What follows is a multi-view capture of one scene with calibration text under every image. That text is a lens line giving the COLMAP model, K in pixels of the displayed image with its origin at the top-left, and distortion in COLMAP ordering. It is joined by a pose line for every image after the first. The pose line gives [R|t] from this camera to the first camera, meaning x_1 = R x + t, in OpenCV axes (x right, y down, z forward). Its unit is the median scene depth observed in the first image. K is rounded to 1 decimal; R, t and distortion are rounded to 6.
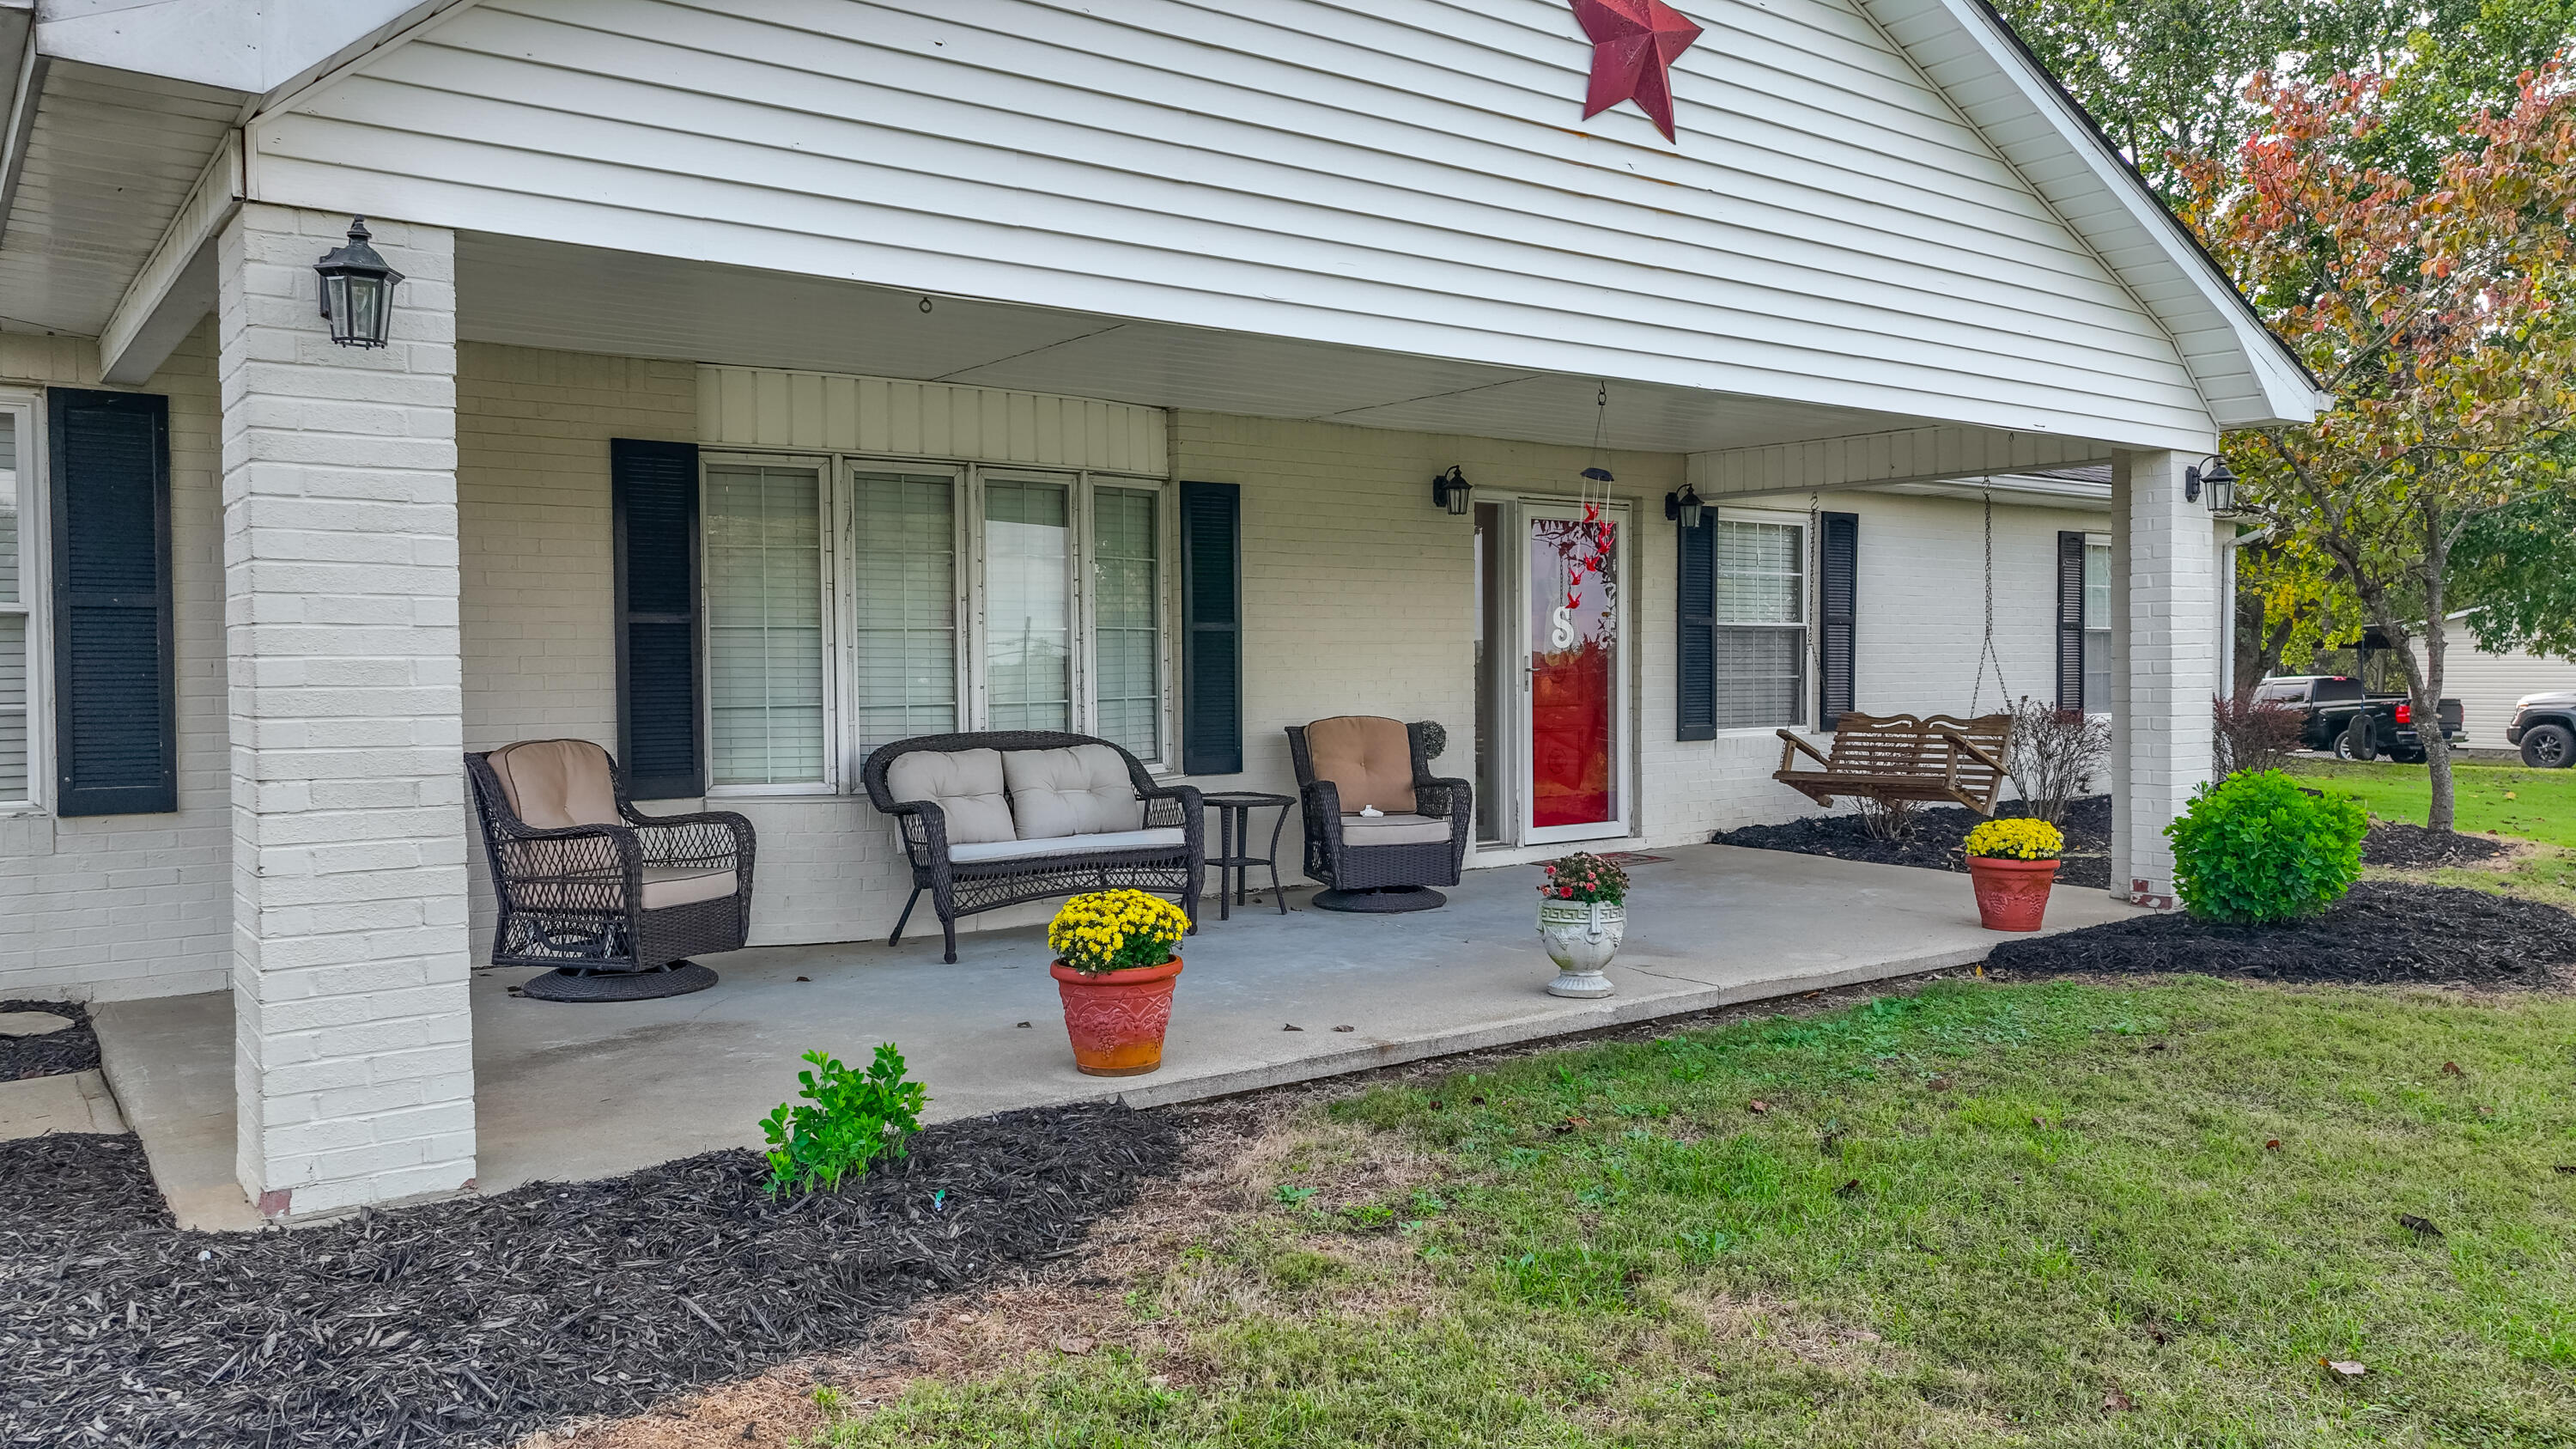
lens RADIAL K [[1790.0, 0, 1288.0], [0, 1790.0, 724.5], [0, 0, 1]] dist [0.000448, -0.000832]
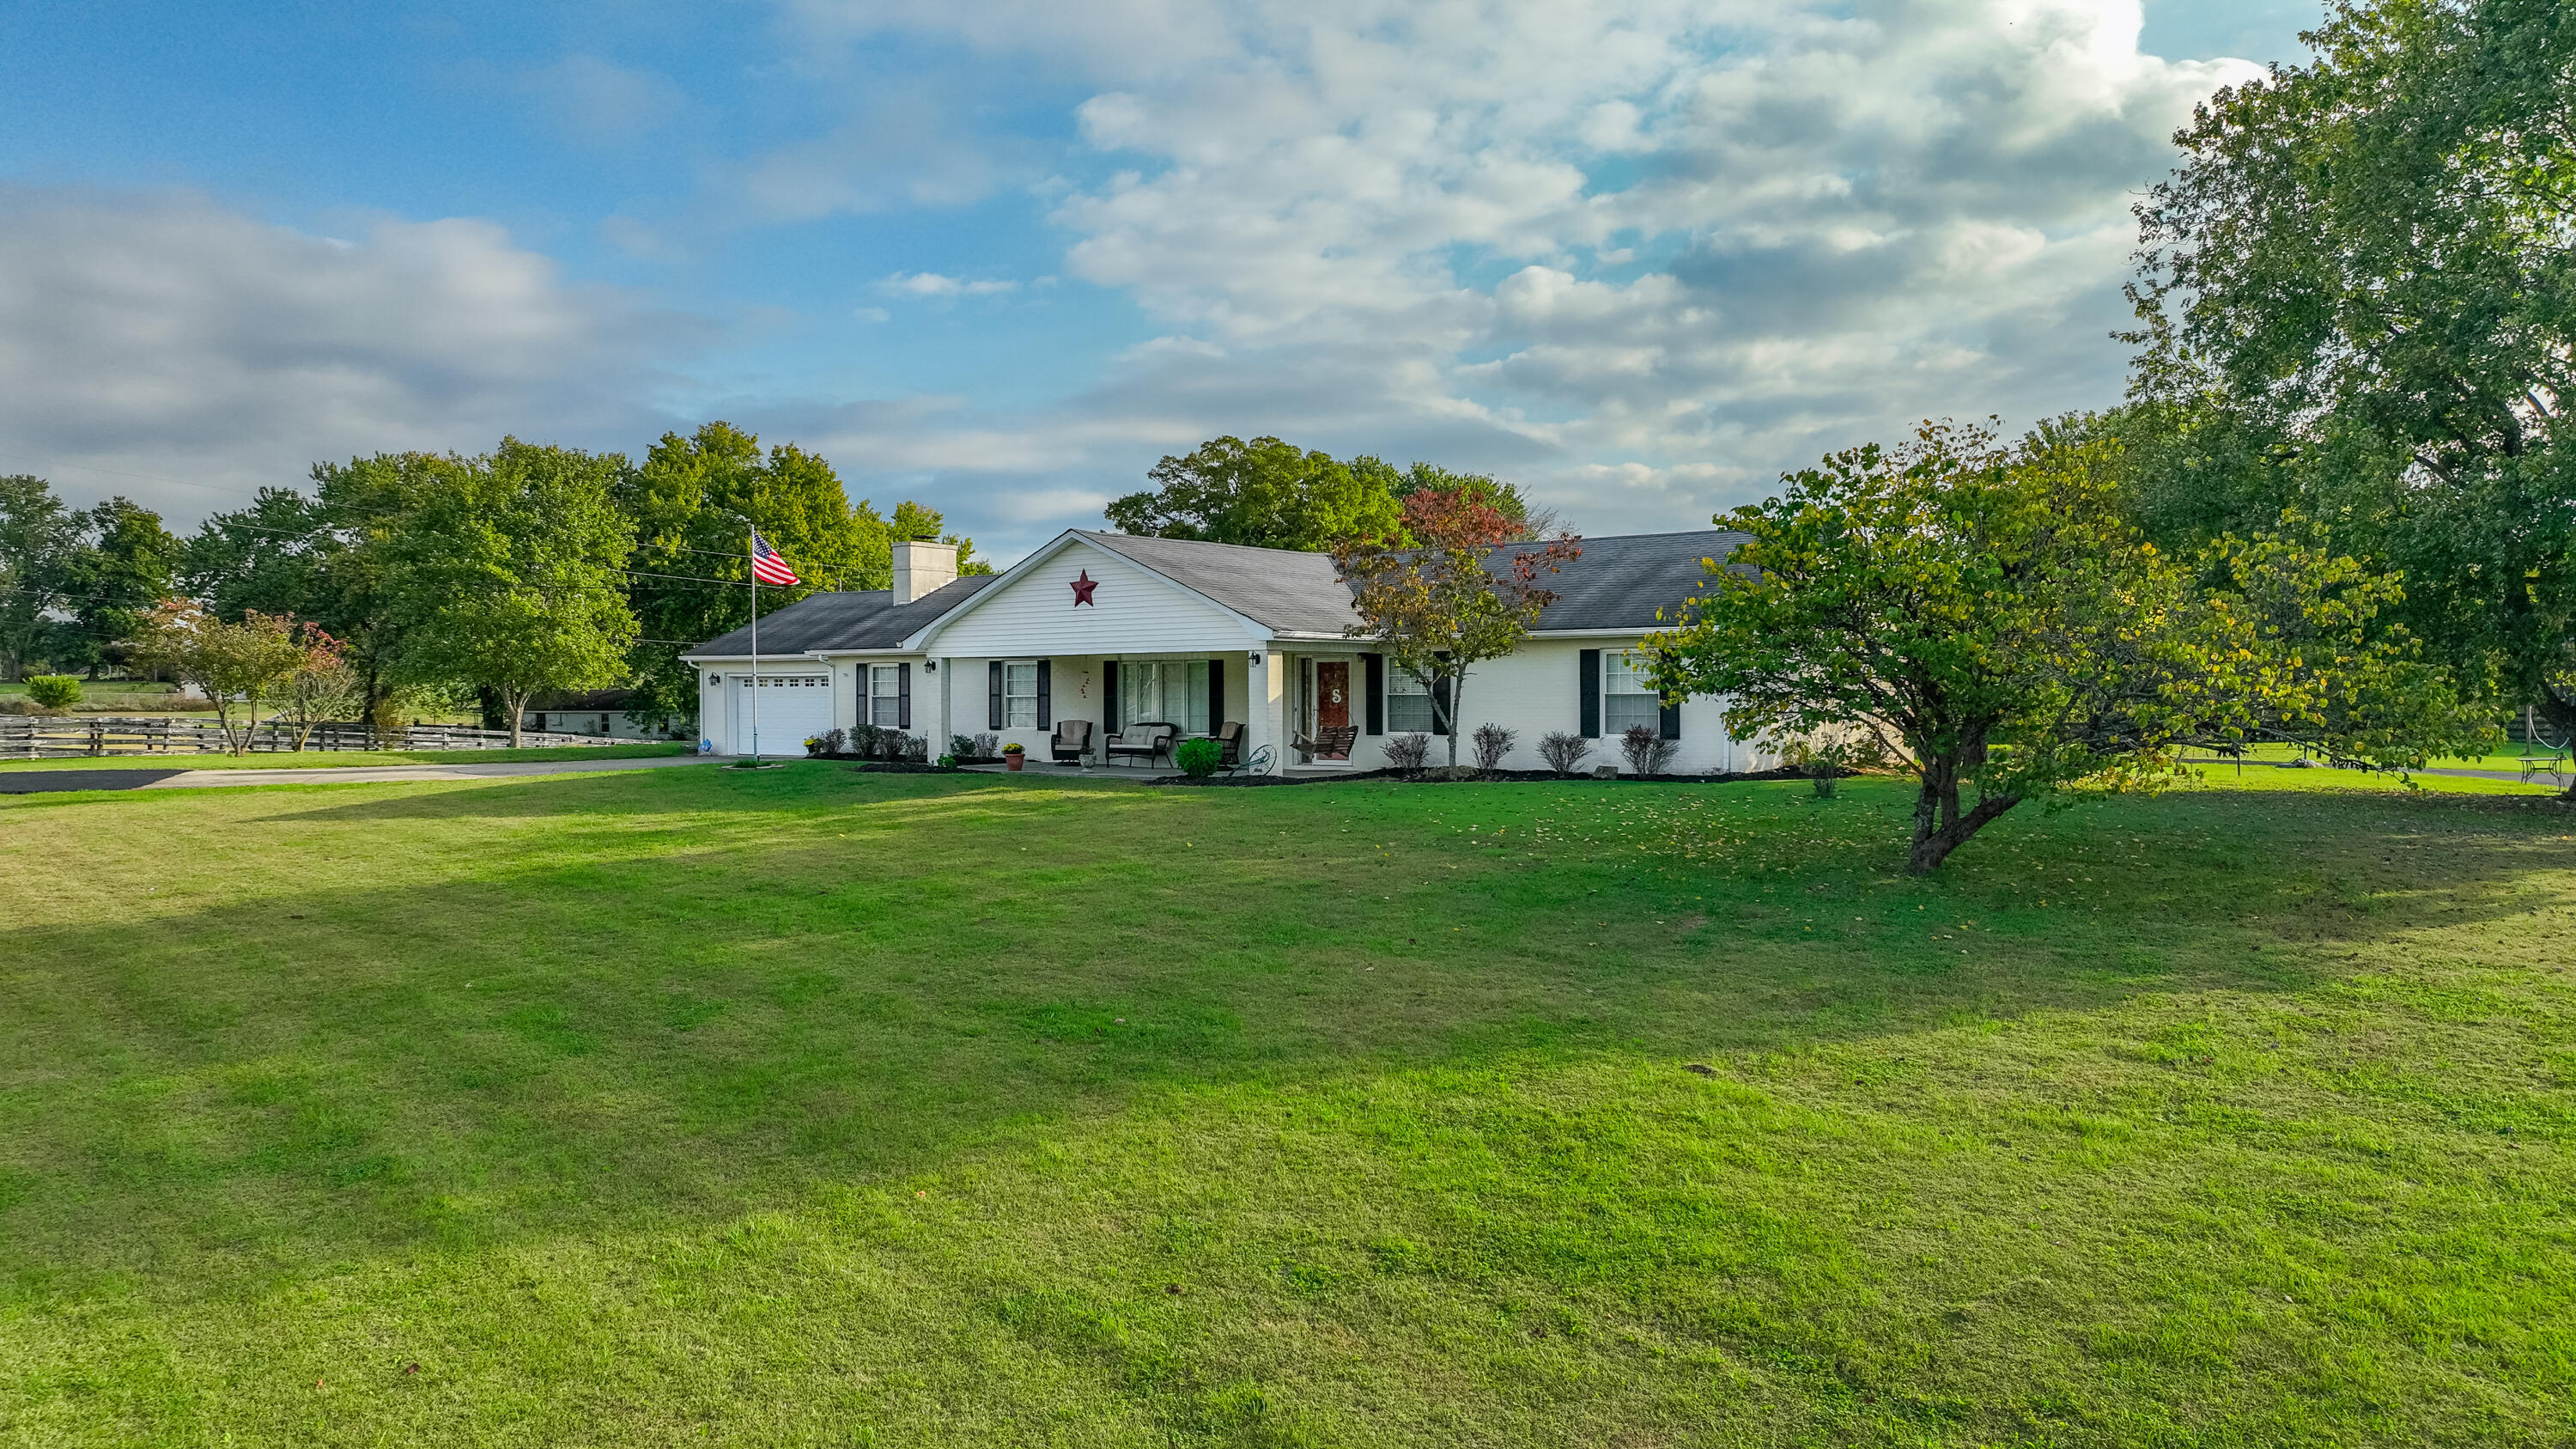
lens RADIAL K [[1790.0, 0, 1288.0], [0, 1790.0, 724.5], [0, 0, 1]] dist [0.000448, -0.000832]
pose [[0.291502, 0.016167, -0.956433, 5.186393], [-0.035375, 0.999355, 0.006111, -0.035542], [0.955916, 0.032053, 0.291886, 0.041059]]
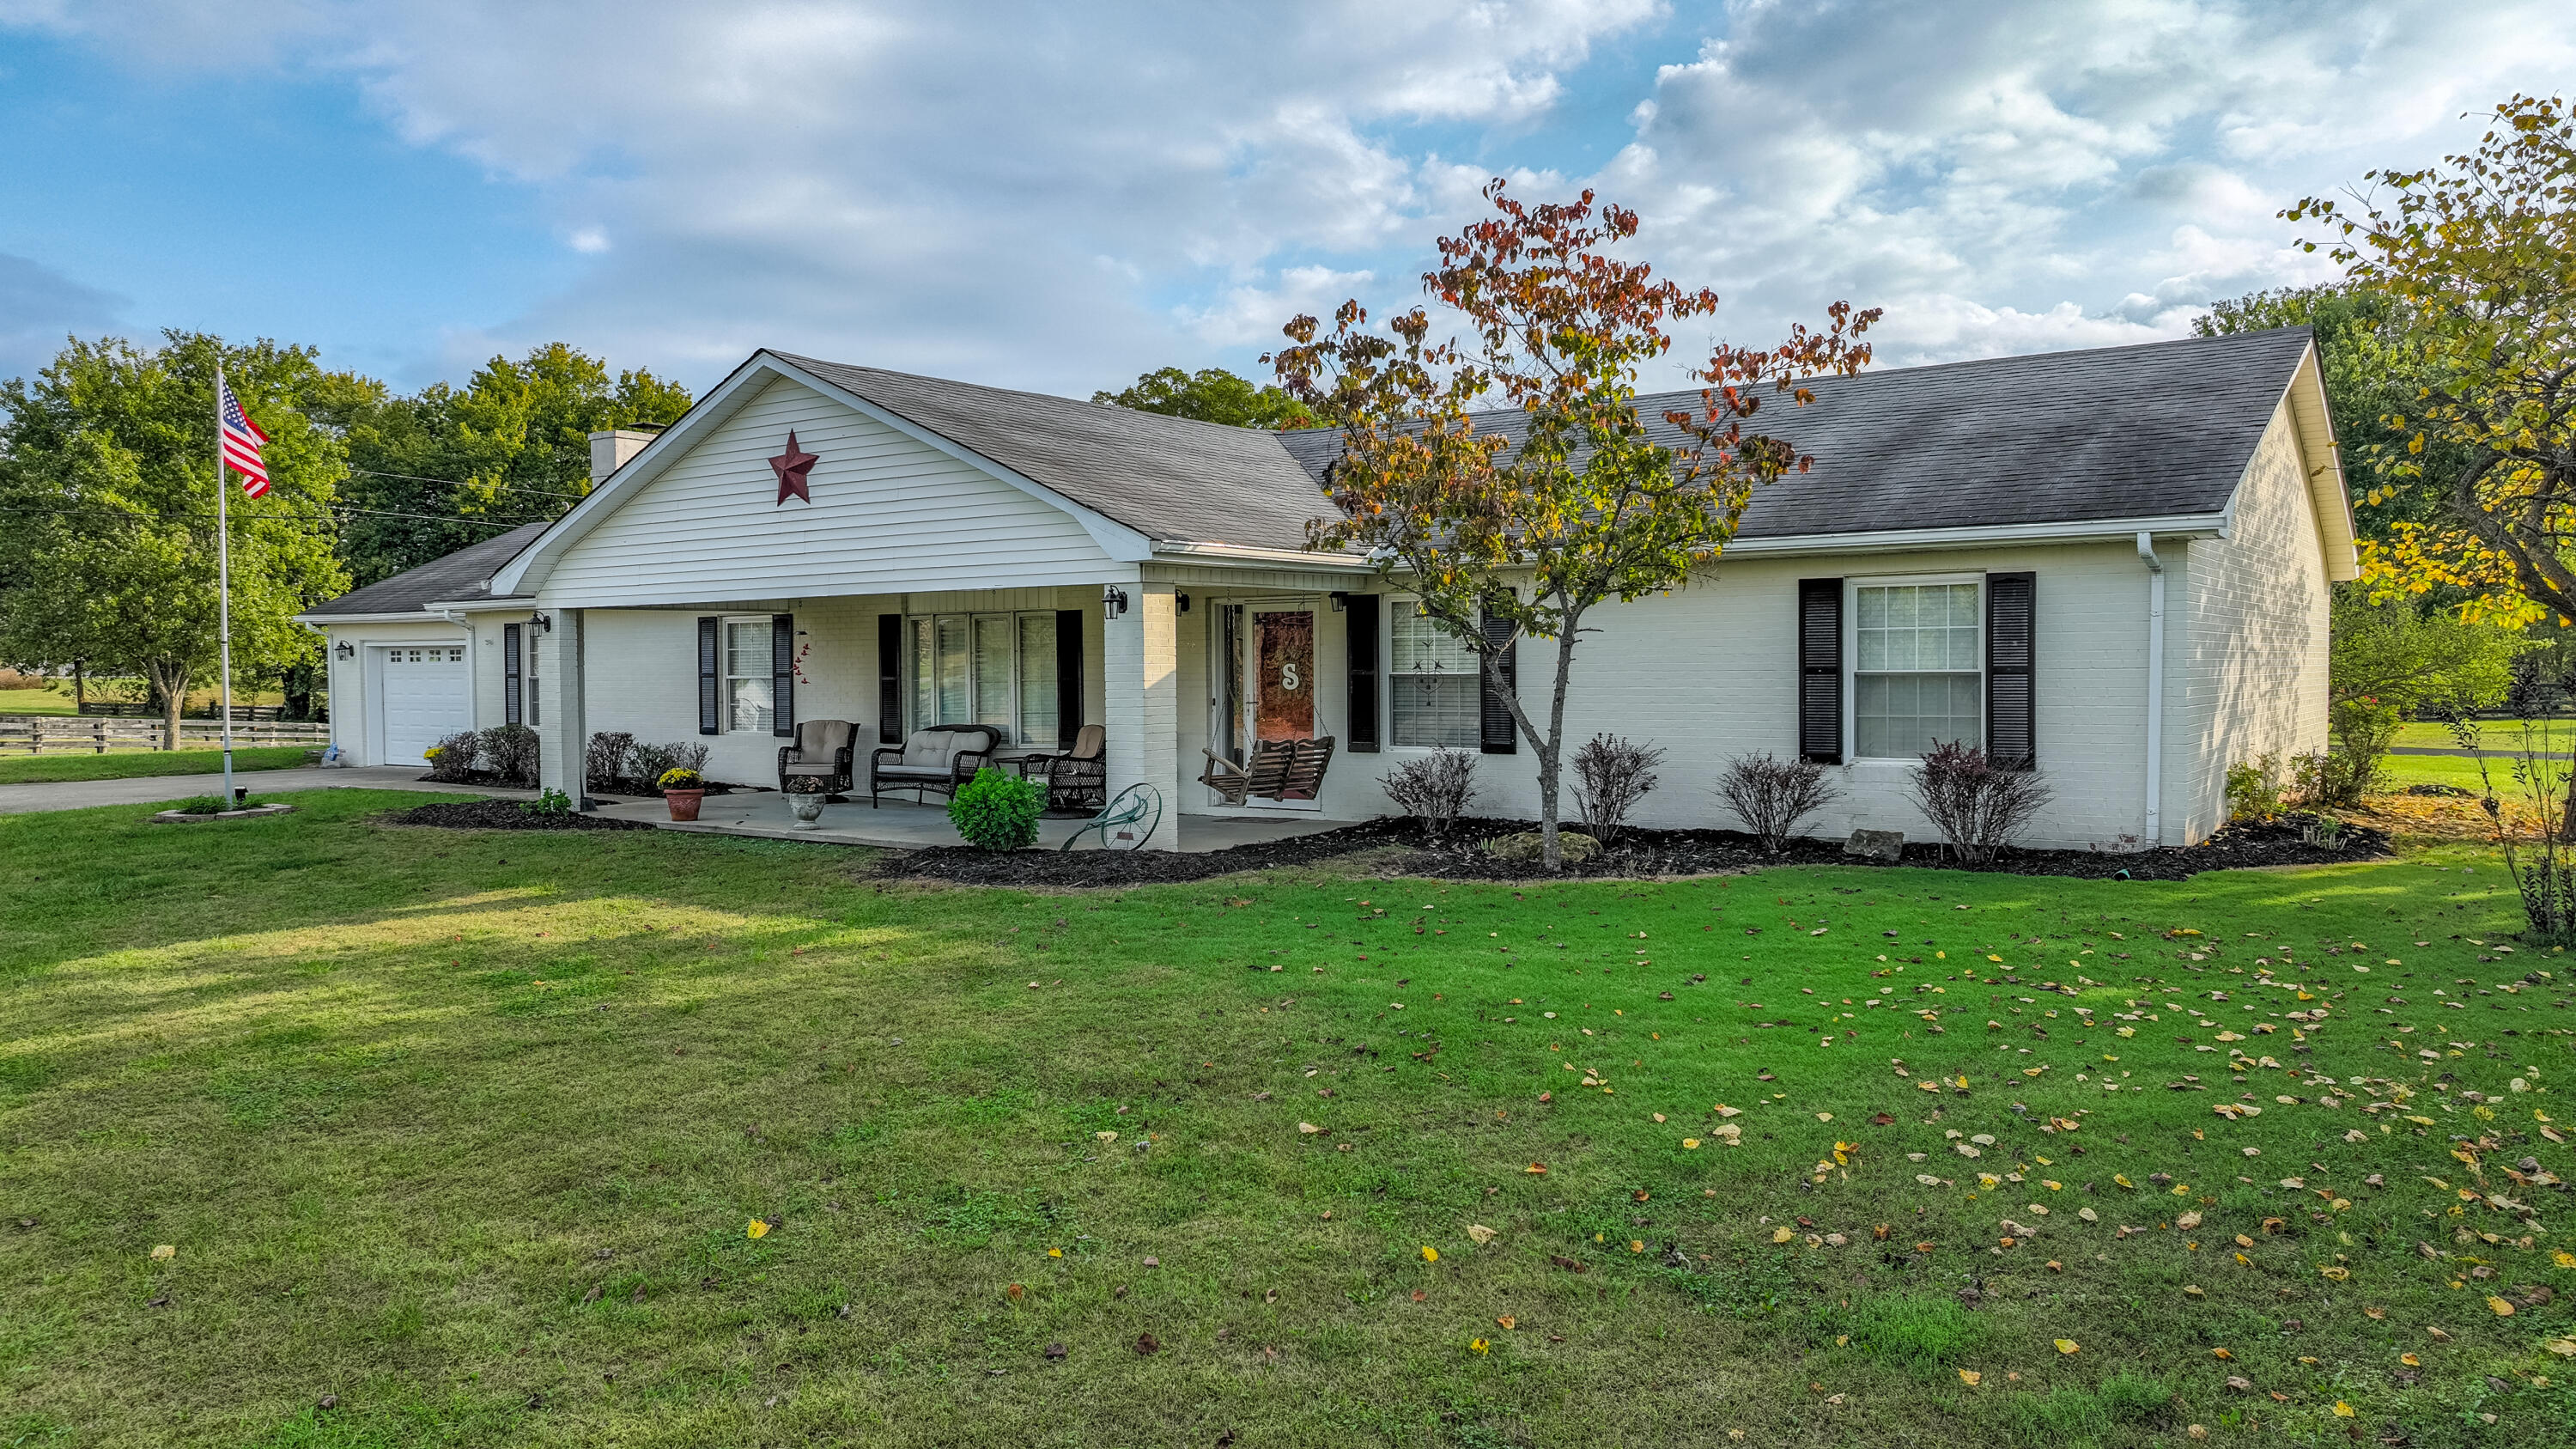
lens RADIAL K [[1790.0, 0, 1288.0], [0, 1790.0, 724.5], [0, 0, 1]] dist [0.000448, -0.000832]
pose [[0.312013, 0.030848, -0.949577, 2.862597], [-0.030089, 0.999292, 0.022577, -0.079597], [0.949601, 0.021528, 0.312721, 0.830231]]
